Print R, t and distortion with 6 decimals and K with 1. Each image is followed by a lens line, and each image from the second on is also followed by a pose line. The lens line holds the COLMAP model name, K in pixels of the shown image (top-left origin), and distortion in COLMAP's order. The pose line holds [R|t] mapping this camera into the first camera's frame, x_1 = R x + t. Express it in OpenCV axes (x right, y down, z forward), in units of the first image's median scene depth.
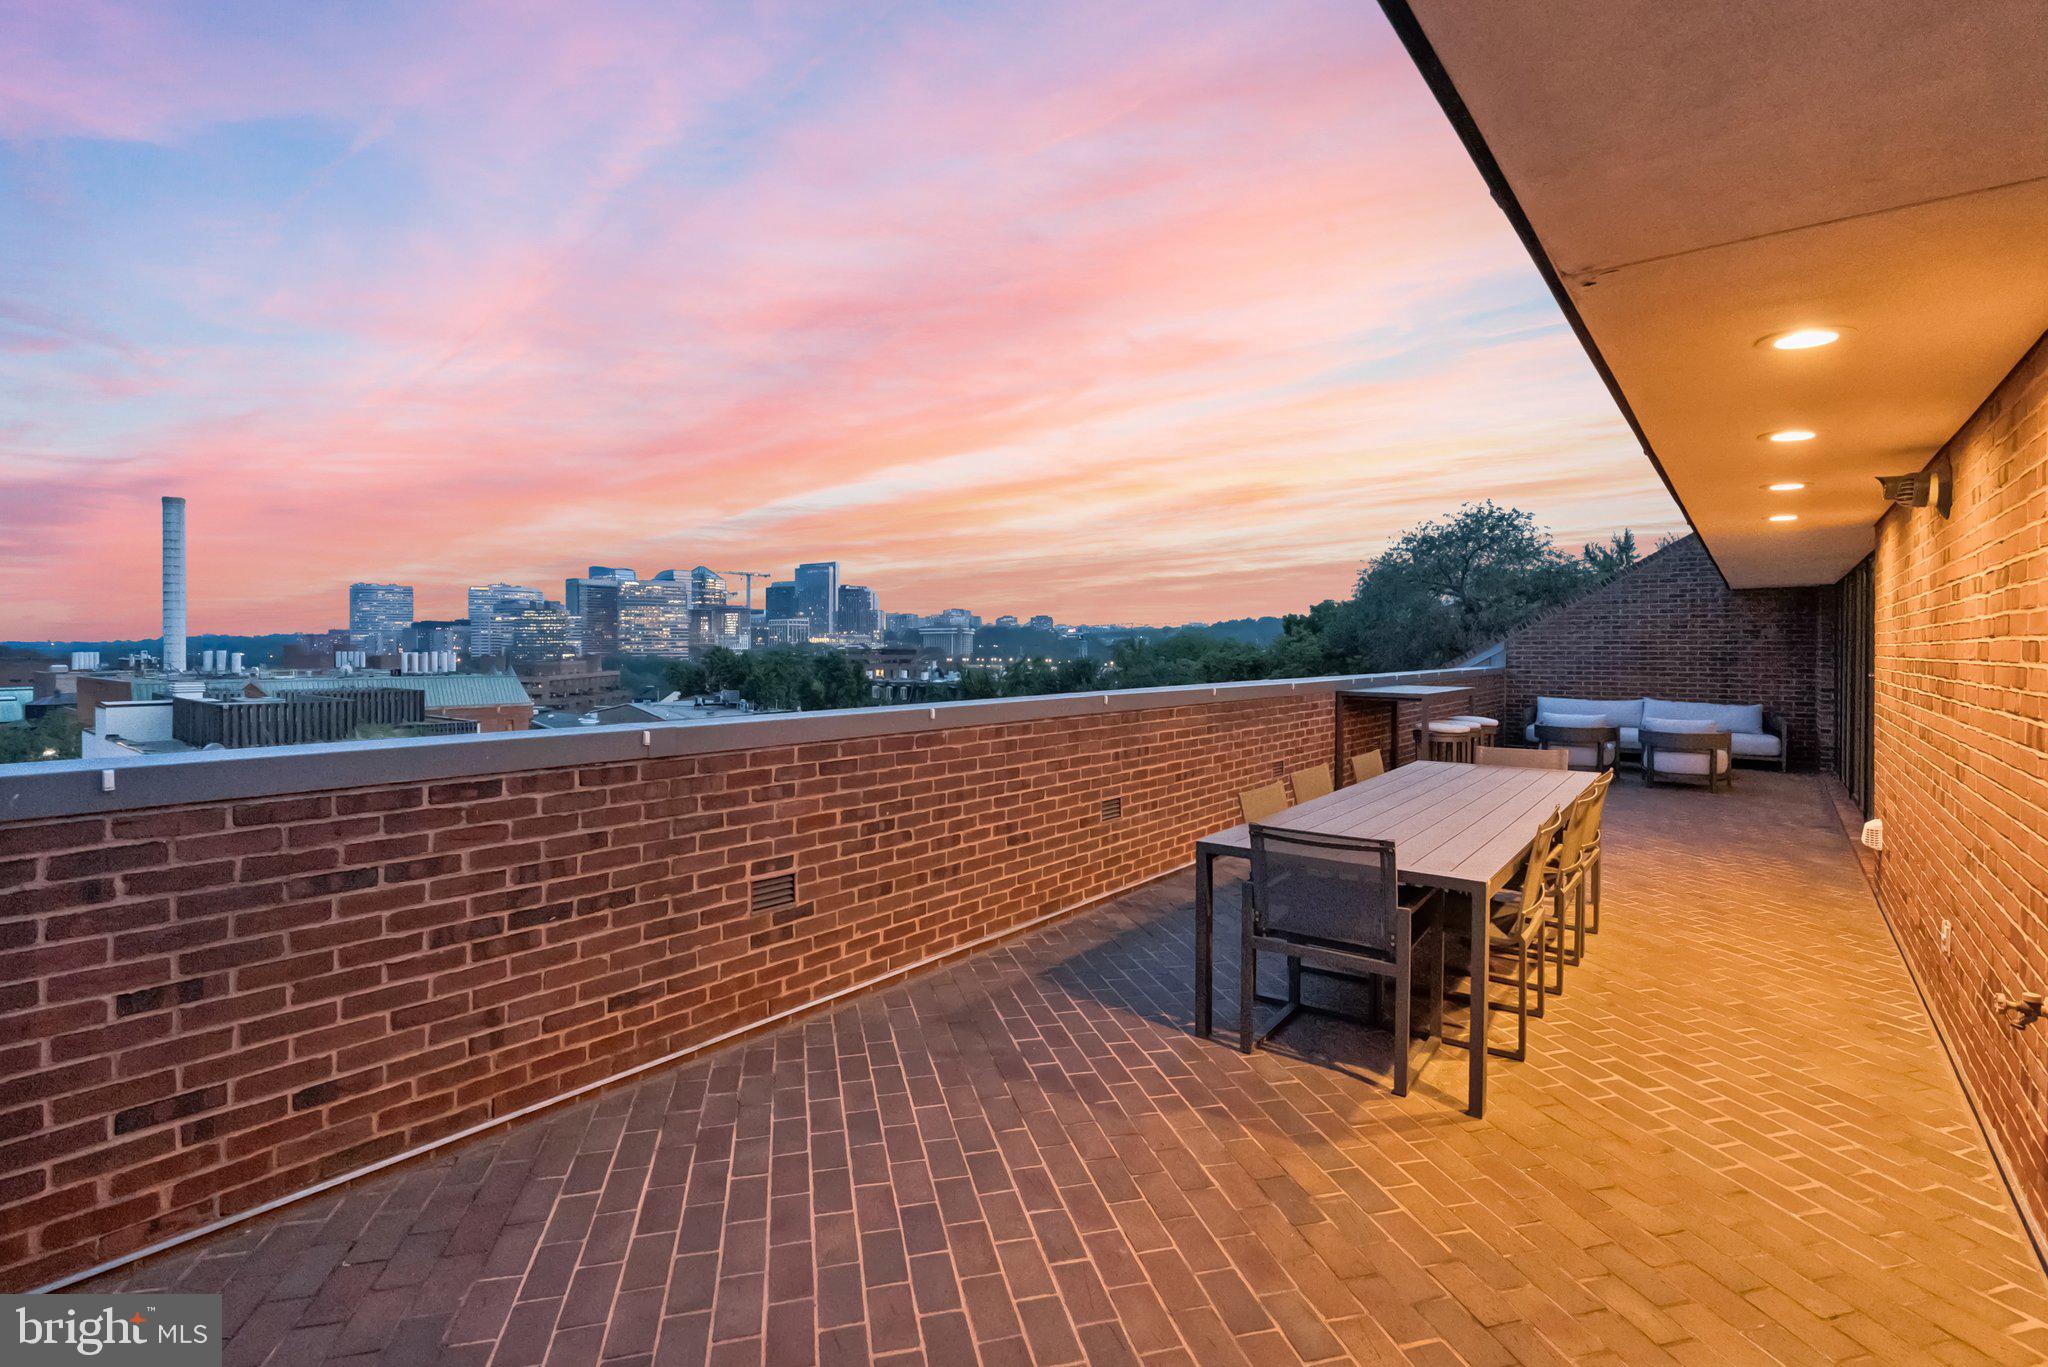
lens RADIAL K [[926.5, 0, 1017.6], [0, 926.5, 651.3], [0, 0, 1]] dist [-0.000709, 0.000313]
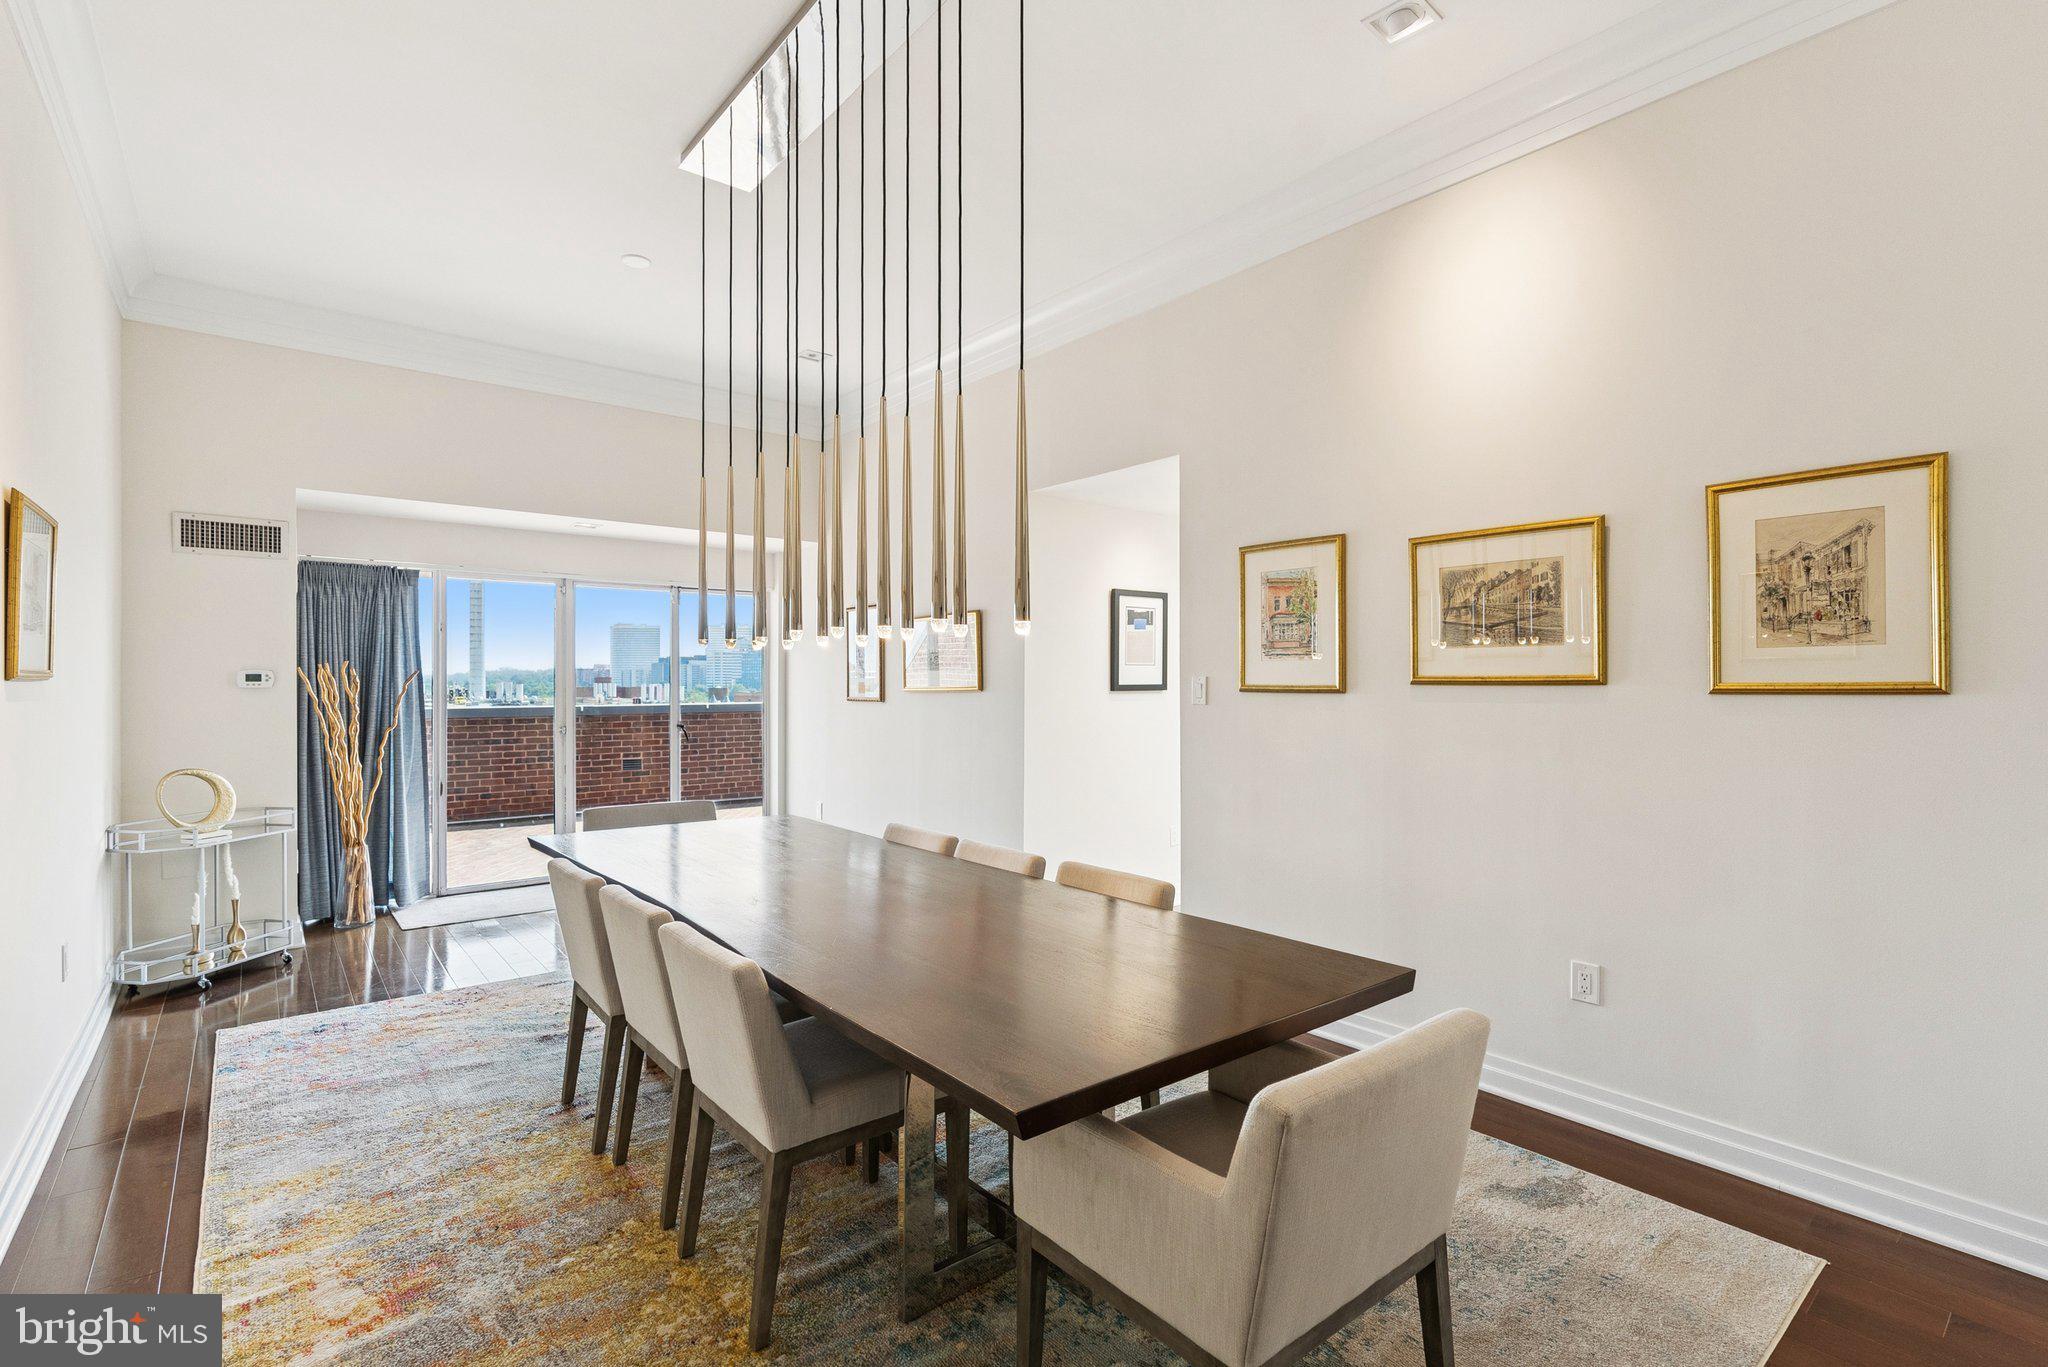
lens RADIAL K [[951.0, 0, 1025.3], [0, 951.0, 670.5], [0, 0, 1]] dist [-0.000059, 0.000382]
pose [[0.975826, -0.002682, -0.218533, 1.612745], [-0.000349, 0.999904, -0.013831, 0.005407], [0.218550, 0.013573, 0.975731, -1.667509]]
